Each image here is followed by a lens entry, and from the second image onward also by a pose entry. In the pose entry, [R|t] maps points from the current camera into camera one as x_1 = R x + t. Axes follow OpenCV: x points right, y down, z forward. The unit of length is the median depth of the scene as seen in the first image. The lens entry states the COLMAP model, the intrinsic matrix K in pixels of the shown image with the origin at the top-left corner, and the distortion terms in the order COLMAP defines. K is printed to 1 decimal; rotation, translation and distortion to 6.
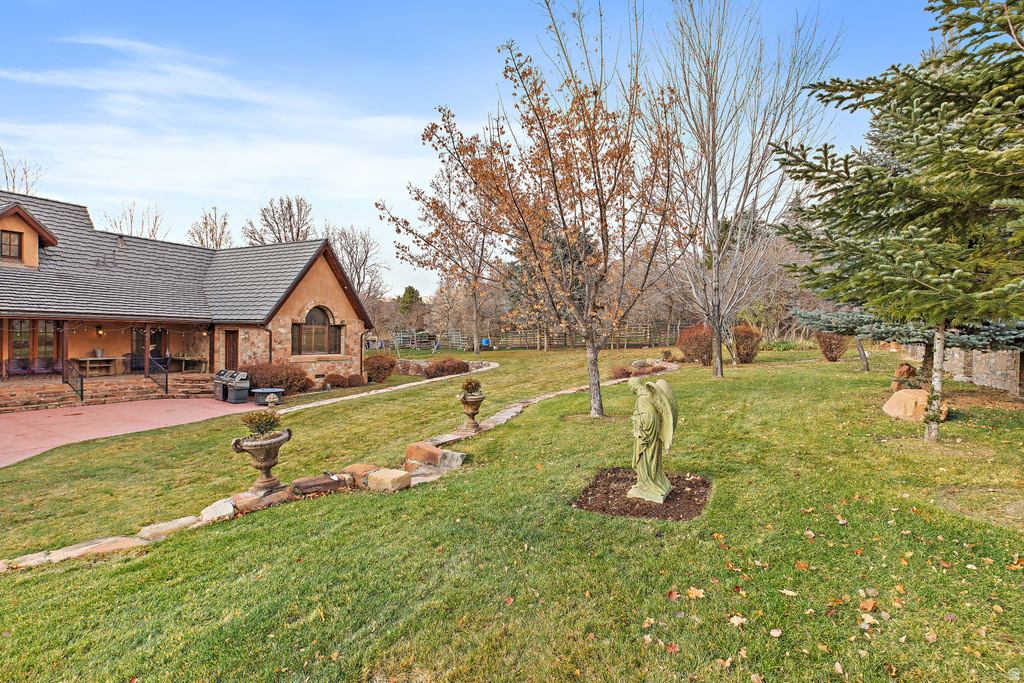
lens RADIAL K [[491.4, 0, 524.0], [0, 491.4, 345.9], [0, 0, 1]] dist [-0.000206, 0.000191]
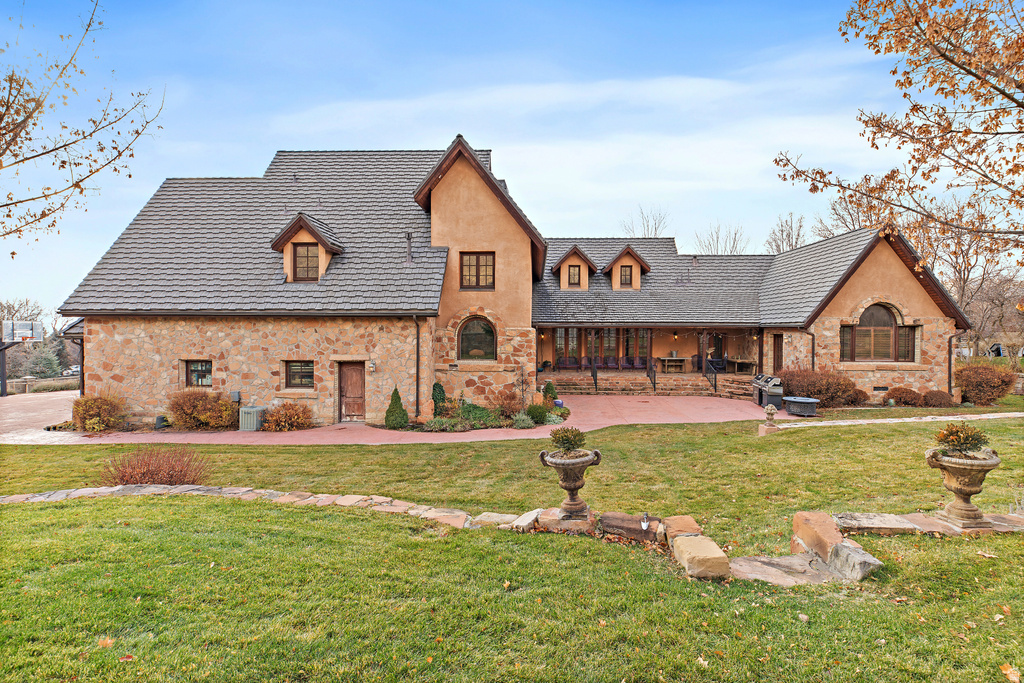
lens RADIAL K [[480.4, 0, 516.2], [0, 480.4, 336.4], [0, 0, 1]] dist [-0.003182, -0.000044]
pose [[0.421575, -0.007756, -0.906761, 0.058763], [-0.014074, 0.999787, -0.015095, -0.005351], [0.906685, 0.019125, 0.421376, 0.123281]]
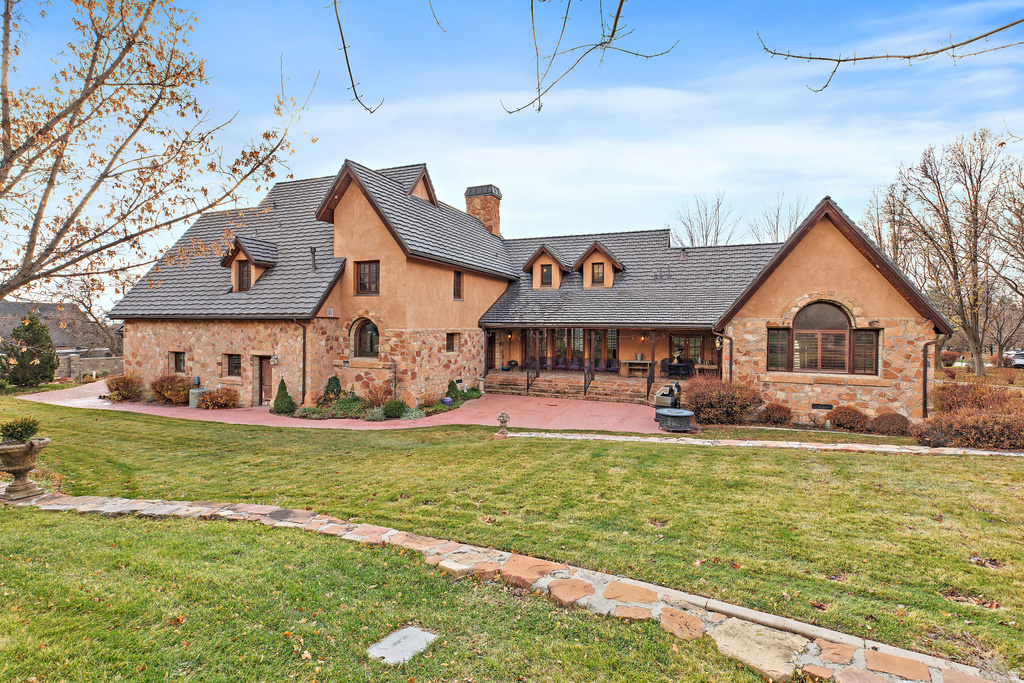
lens RADIAL K [[486.0, 0, 513.1], [0, 486.0, 328.6], [0, 0, 1]] dist [-0.002070, -0.000162]
pose [[0.077872, -0.013257, -0.996875, 0.225053], [-0.027154, 0.999512, -0.015413, -0.024007], [0.996594, 0.028269, 0.077474, 0.586894]]
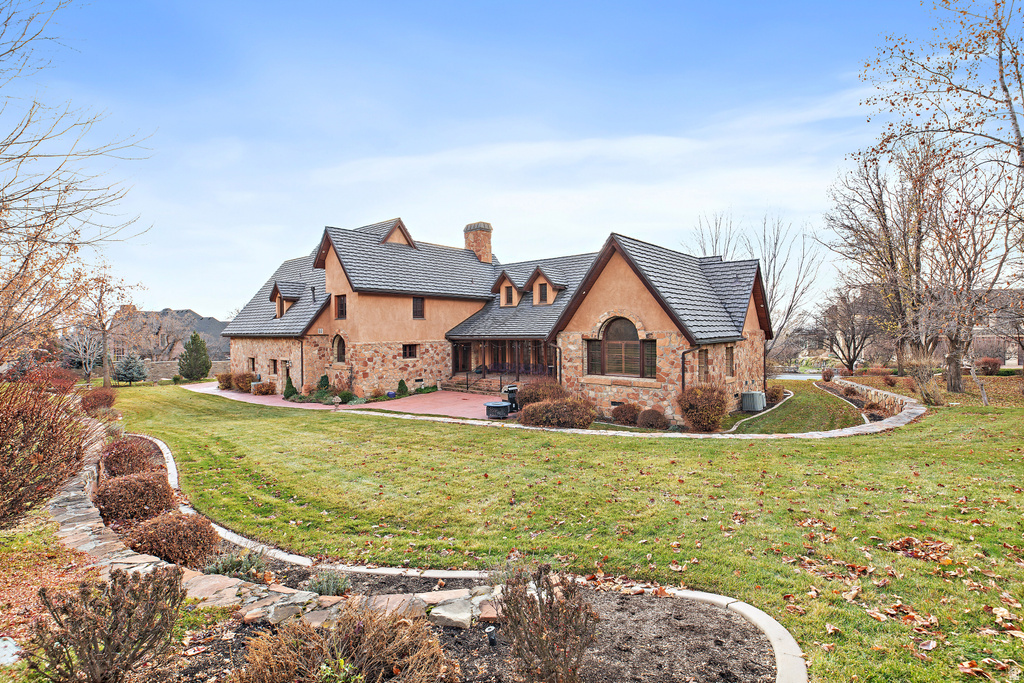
lens RADIAL K [[480.4, 0, 516.2], [0, 480.4, 336.4], [0, 0, 1]] dist [-0.003182, -0.000044]
pose [[-0.241678, -0.008278, -0.970321, 0.430213], [-0.016613, 0.999852, -0.004392, -0.047238], [0.970214, 0.015059, -0.241780, 1.131805]]
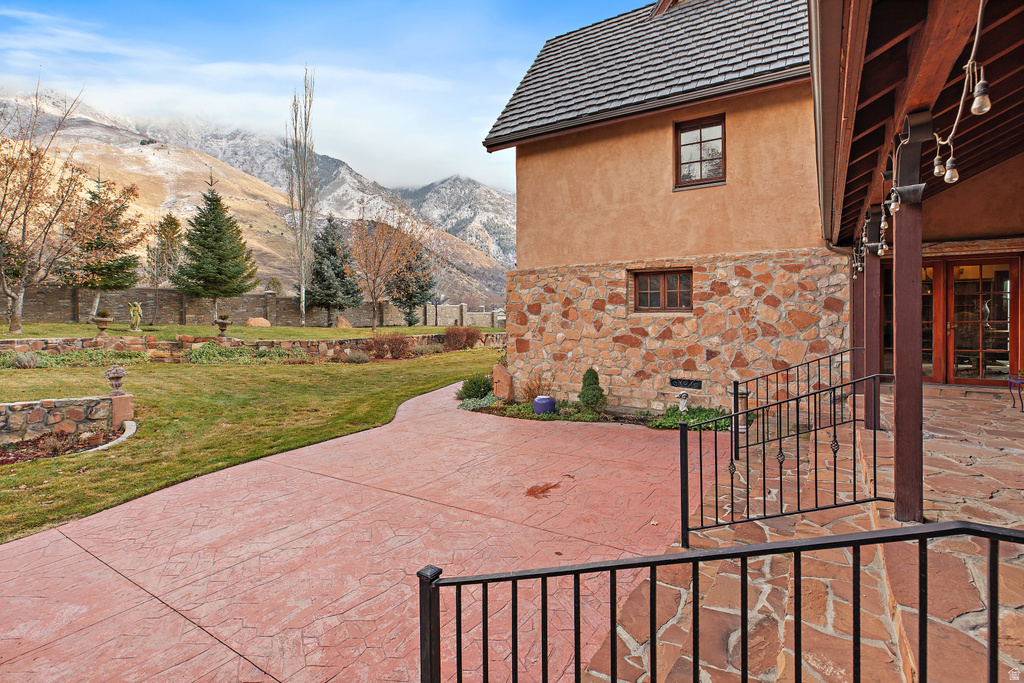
lens RADIAL K [[487.9, 0, 518.5], [0, 487.9, 315.8], [0, 0, 1]] dist [-0.000547, 0.000446]
pose [[-0.995423, -0.016187, 0.094184, -0.680376], [-0.013261, 0.999412, 0.031607, 0.003101], [-0.094640, 0.030214, -0.995053, 0.985564]]
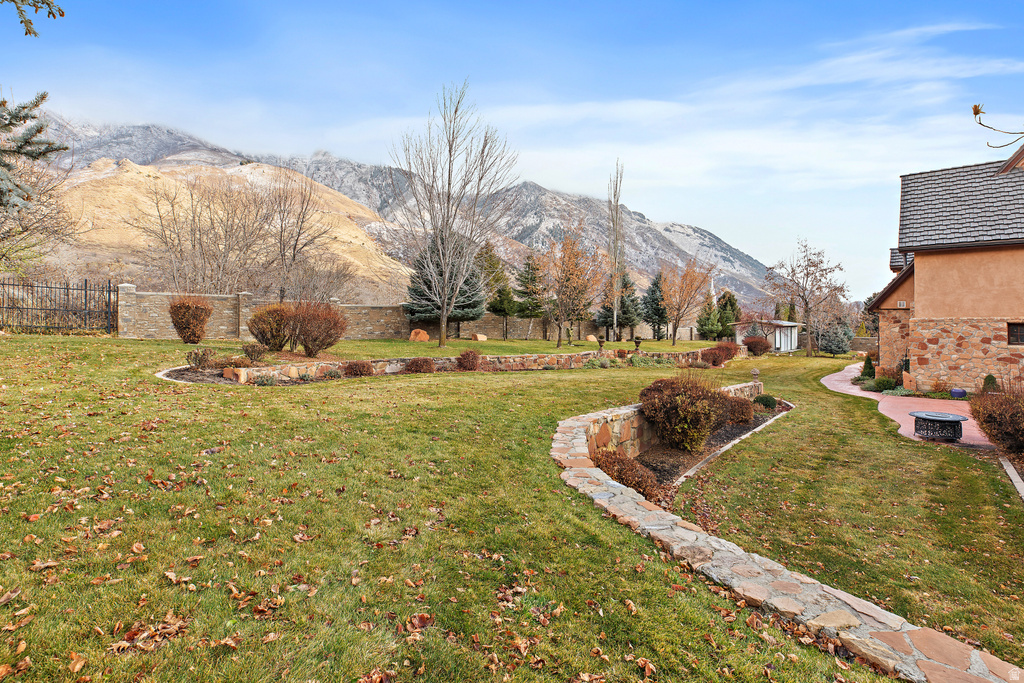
lens RADIAL K [[489.1, 0, 512.7], [0, 489.1, 315.4], [0, 0, 1]] dist [-0.002028, -0.000412]
pose [[-0.972504, -0.019812, 0.232043, -0.100922], [-0.015395, 0.999665, 0.020829, -0.042906], [-0.232378, 0.016684, -0.972483, 1.547471]]
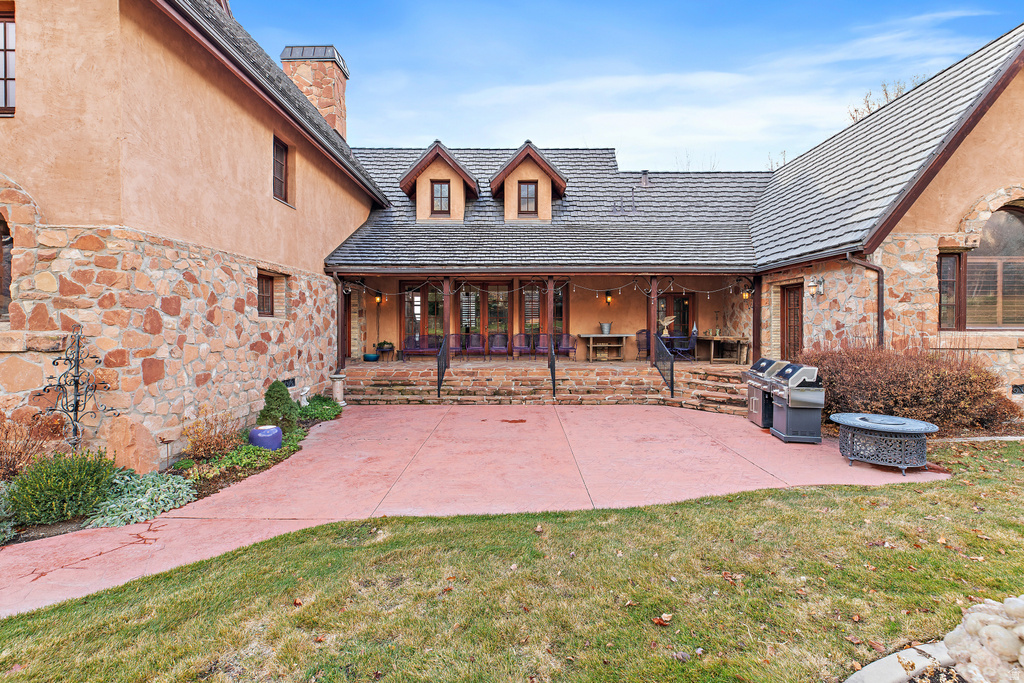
lens RADIAL K [[476.3, 0, 516.4], [0, 476.3, 326.5], [0, 0, 1]] dist [0.004607, 0.000150]
pose [[0.455779, -0.019286, -0.889884, -0.296396], [-0.008525, 0.999625, -0.026031, 0.029871], [0.890052, 0.019450, 0.455444, 0.542375]]
